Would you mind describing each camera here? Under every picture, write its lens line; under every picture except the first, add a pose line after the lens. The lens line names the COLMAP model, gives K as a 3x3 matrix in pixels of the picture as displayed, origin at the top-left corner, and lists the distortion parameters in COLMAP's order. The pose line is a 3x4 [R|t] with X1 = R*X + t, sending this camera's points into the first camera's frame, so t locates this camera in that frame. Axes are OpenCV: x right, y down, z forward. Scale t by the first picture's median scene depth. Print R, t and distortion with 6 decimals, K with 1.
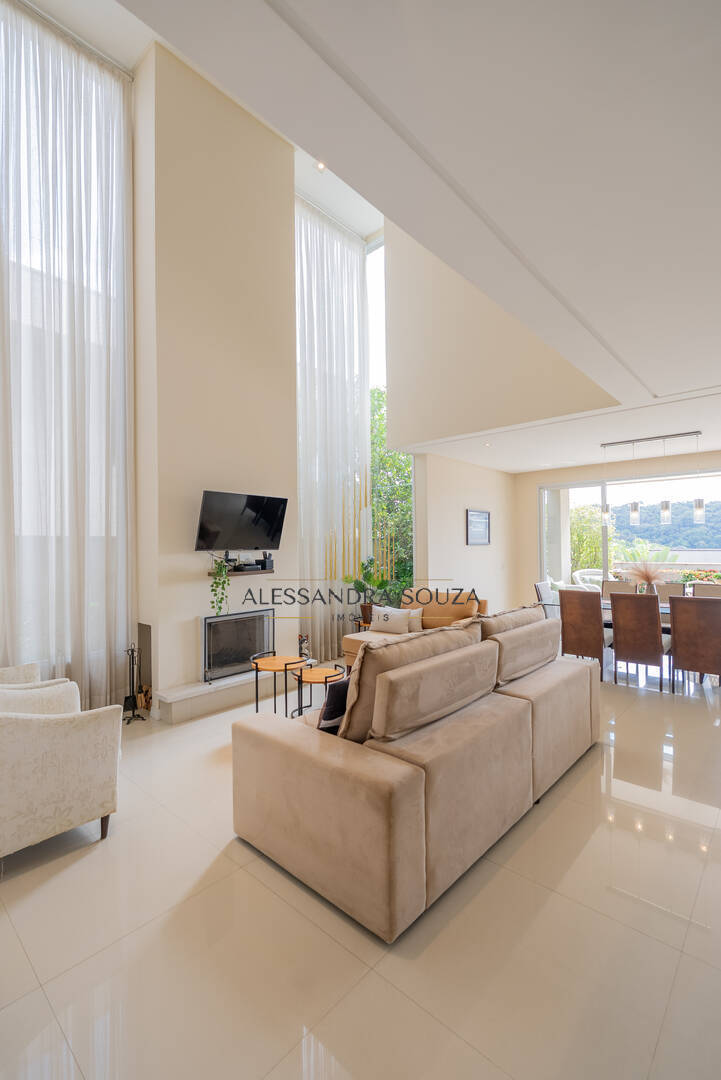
lens RADIAL K [[486.4, 0, 361.7], [0, 486.4, 536.9], [0, 0, 1]] dist [-0.001319, -0.000035]
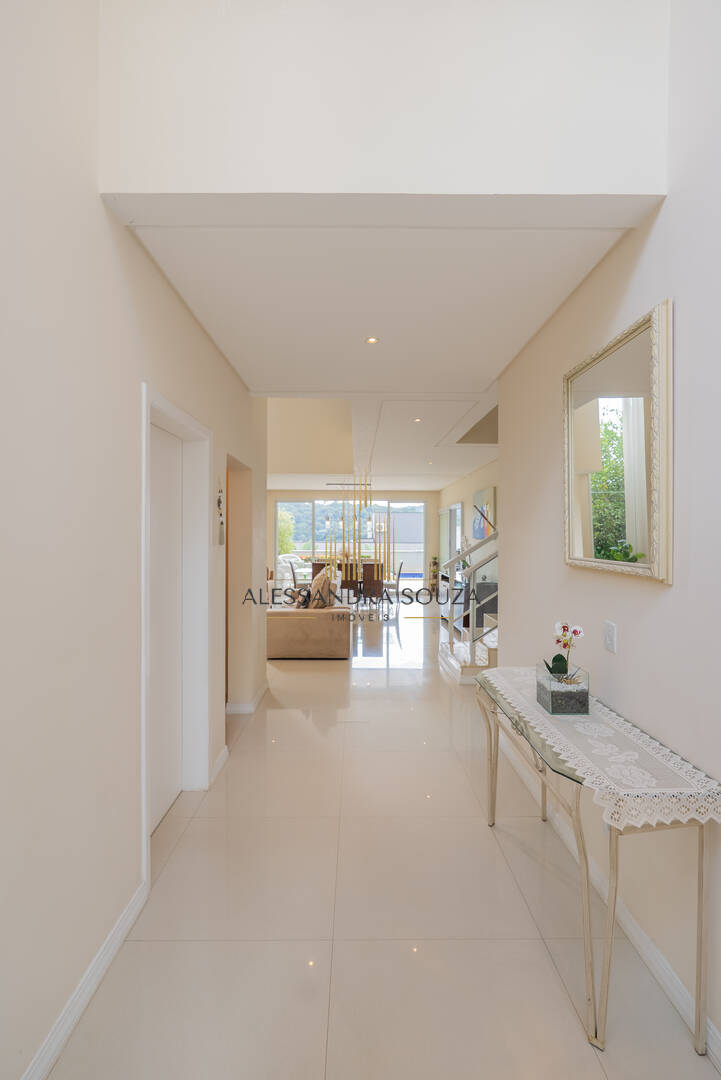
lens RADIAL K [[498.2, 0, 360.5], [0, 498.2, 540.0], [0, 0, 1]] dist [-0.000167, -0.000020]
pose [[0.739904, 0.008258, 0.672661, -0.839814], [-0.023982, 0.999613, 0.014108, -0.008787], [-0.672285, -0.026571, 0.739816, -0.596177]]
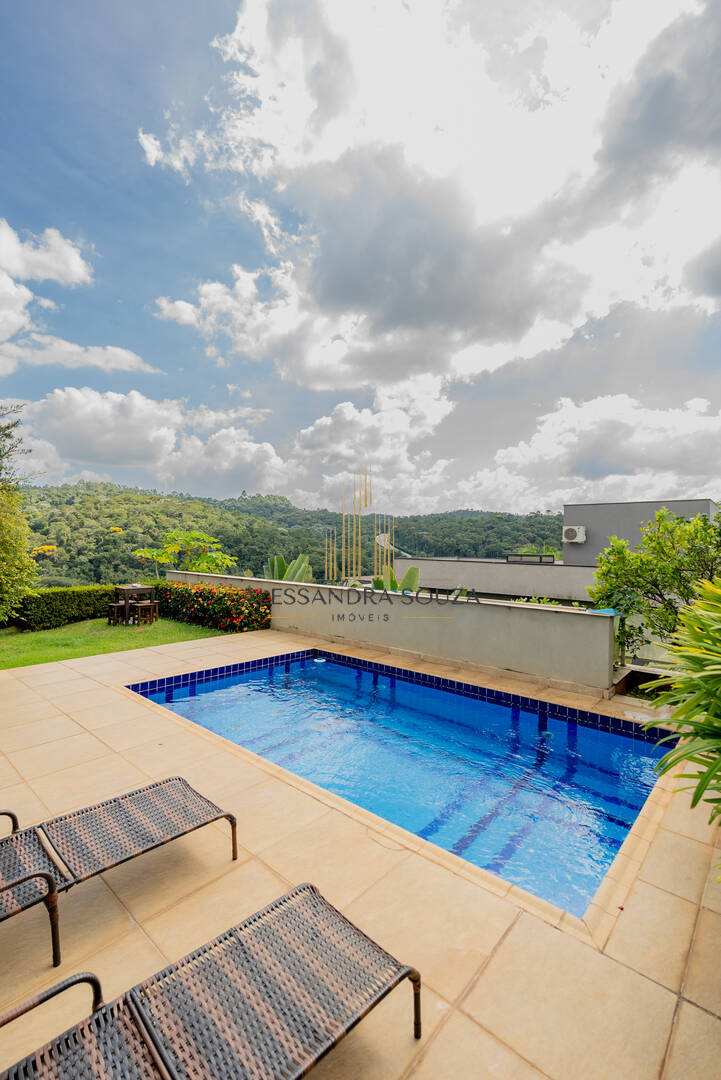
lens RADIAL K [[476.0, 0, 374.1], [0, 476.0, 525.9], [0, 0, 1]] dist [0.010725, 0.000166]
pose [[0.999434, 0.030581, 0.014004, 2.536893], [-0.030243, 0.999260, -0.023761, -0.030371], [-0.014720, 0.023324, 0.999620, 0.949600]]
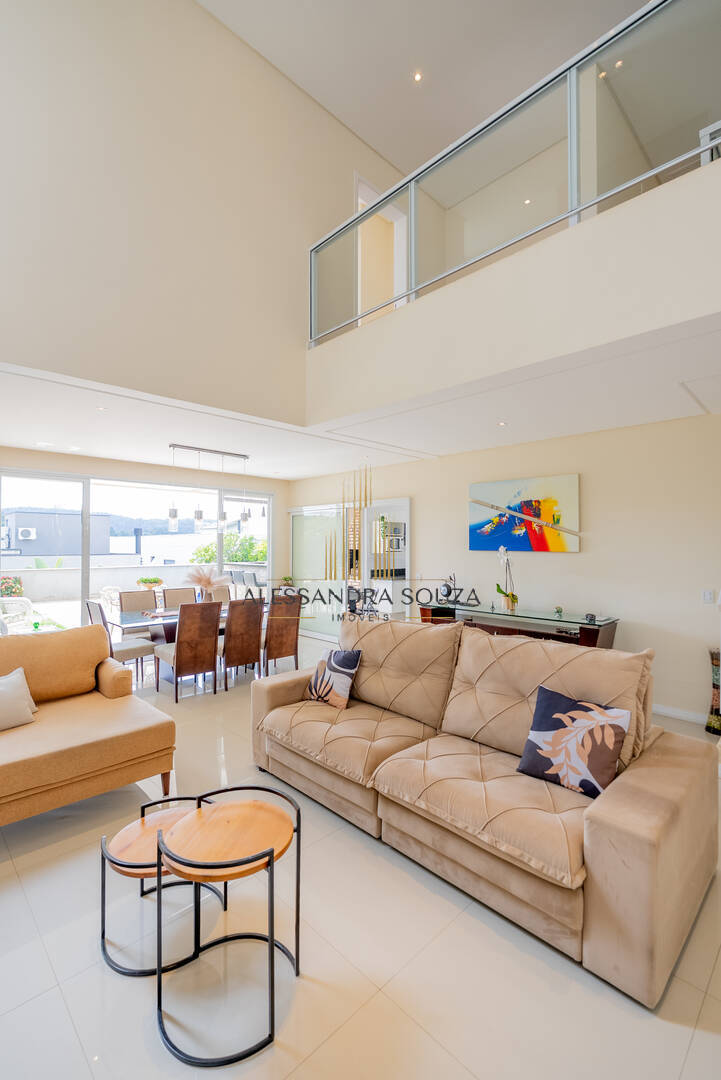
lens RADIAL K [[482.5, 0, 361.2], [0, 482.5, 536.7], [0, 0, 1]] dist [-0.001337, 0.000127]
pose [[0.067153, 0.029650, 0.997302, -0.503723], [-0.019497, 0.999406, -0.028399, 0.006524], [-0.997552, -0.017537, 0.067691, 0.721839]]
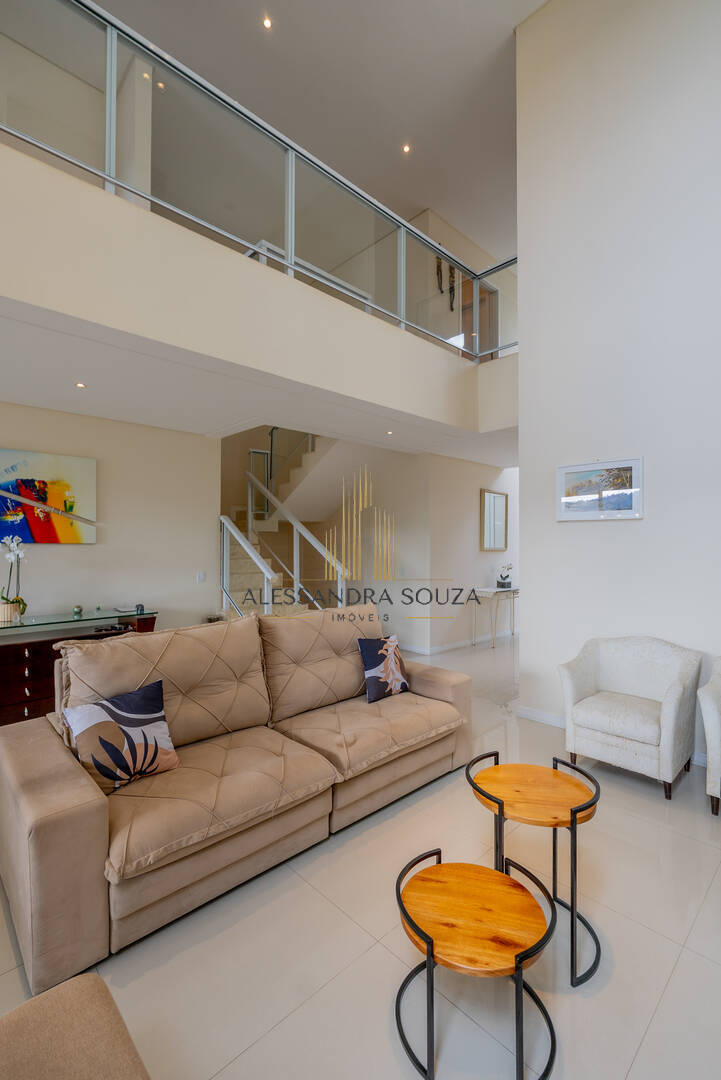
lens RADIAL K [[486.4, 0, 361.7], [0, 486.4, 536.9], [0, 0, 1]] dist [-0.001319, -0.000035]
pose [[-0.996943, 0.012744, 0.077088, -0.018729], [0.010528, 0.999522, -0.029083, 0.022568], [-0.077422, -0.028183, -0.996600, 1.279694]]
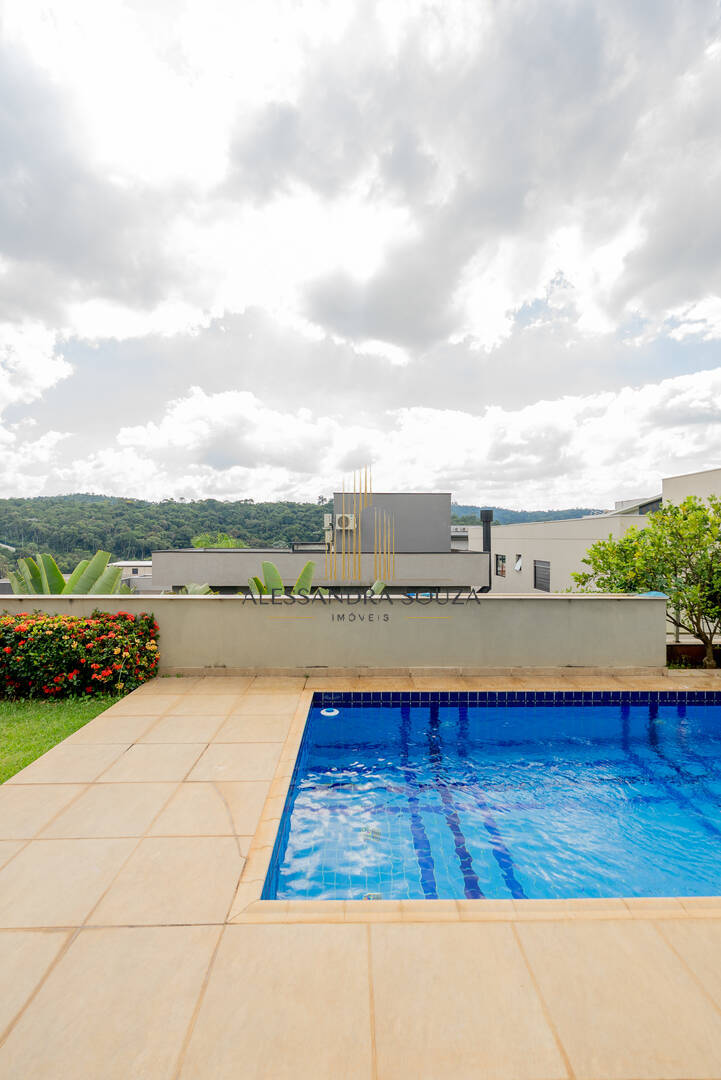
lens RADIAL K [[479.1, 0, 358.7], [0, 479.1, 535.2], [0, 0, 1]] dist [-0.004940, -0.000370]
pose [[0.739108, 0.016053, 0.673395, 1.740877], [-0.022959, 0.999735, 0.001368, -0.004088], [-0.673195, -0.016472, 0.739281, 1.695043]]
